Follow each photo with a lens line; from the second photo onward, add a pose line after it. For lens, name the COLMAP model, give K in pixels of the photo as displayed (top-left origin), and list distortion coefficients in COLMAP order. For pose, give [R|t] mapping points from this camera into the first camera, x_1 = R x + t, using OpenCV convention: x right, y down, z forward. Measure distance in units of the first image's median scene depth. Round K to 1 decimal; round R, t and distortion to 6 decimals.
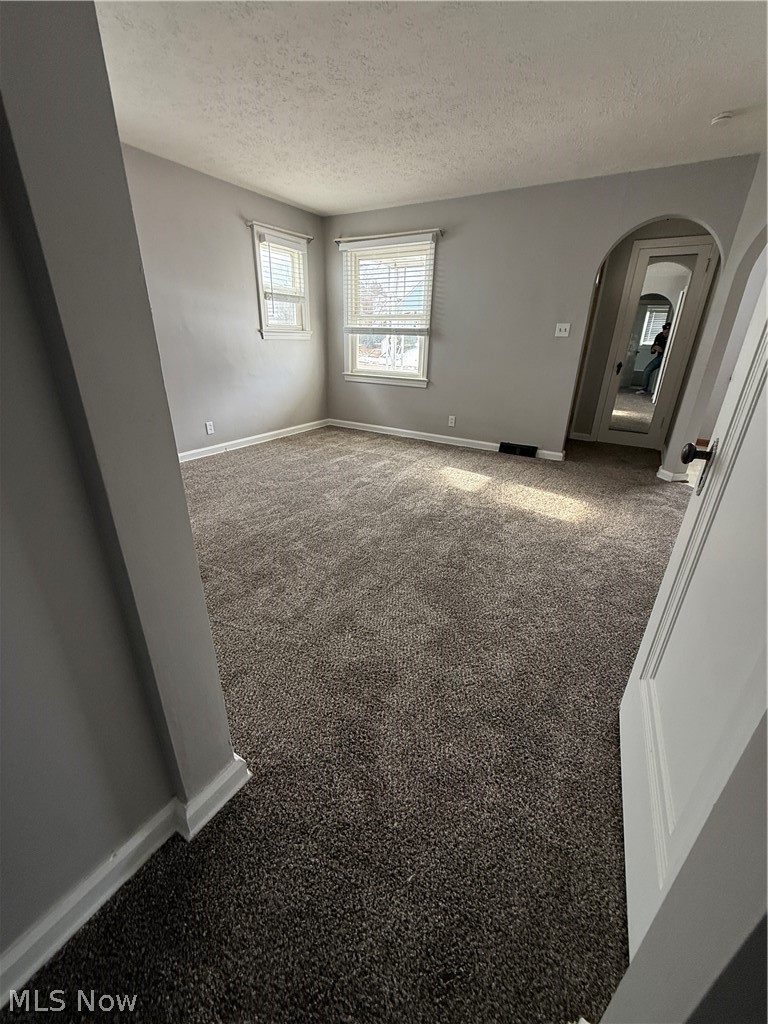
lens RADIAL K [[407.8, 0, 384.0], [0, 407.8, 512.0], [0, 0, 1]] dist [-0.000634, -0.000081]
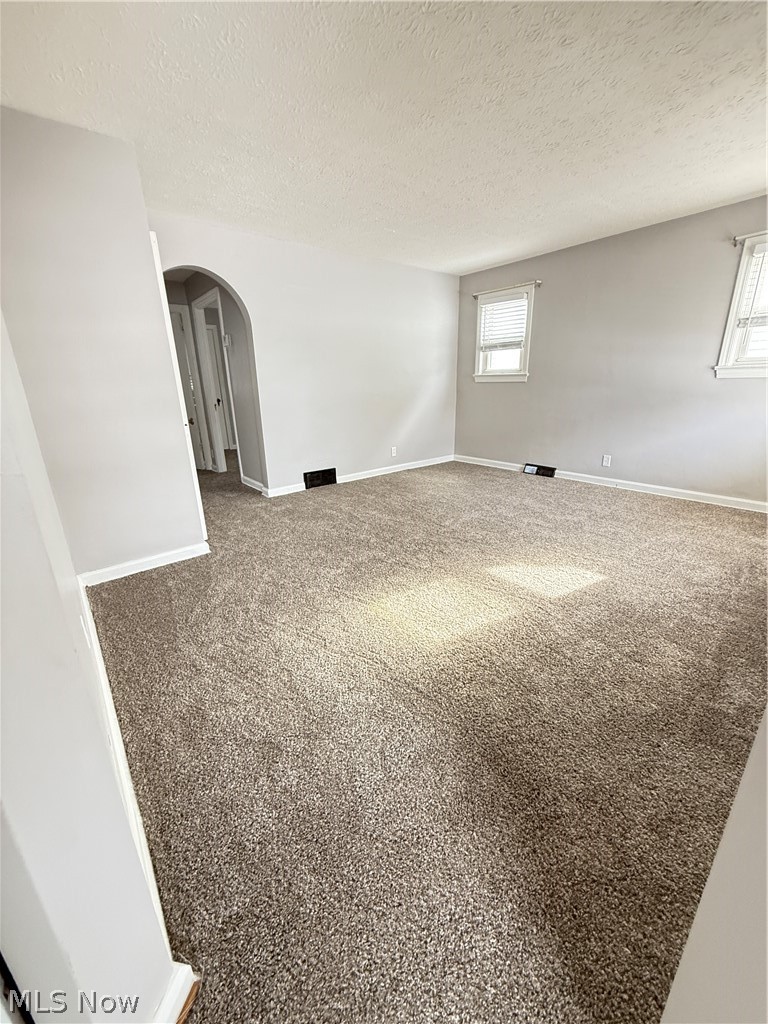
lens RADIAL K [[407.8, 0, 384.0], [0, 407.8, 512.0], [0, 0, 1]] dist [-0.000634, -0.000081]
pose [[-0.324110, 0.279872, -0.903673, 1.011816], [-0.358062, 0.847879, 0.391014, -0.402534], [0.875639, 0.450303, -0.174595, 0.985582]]
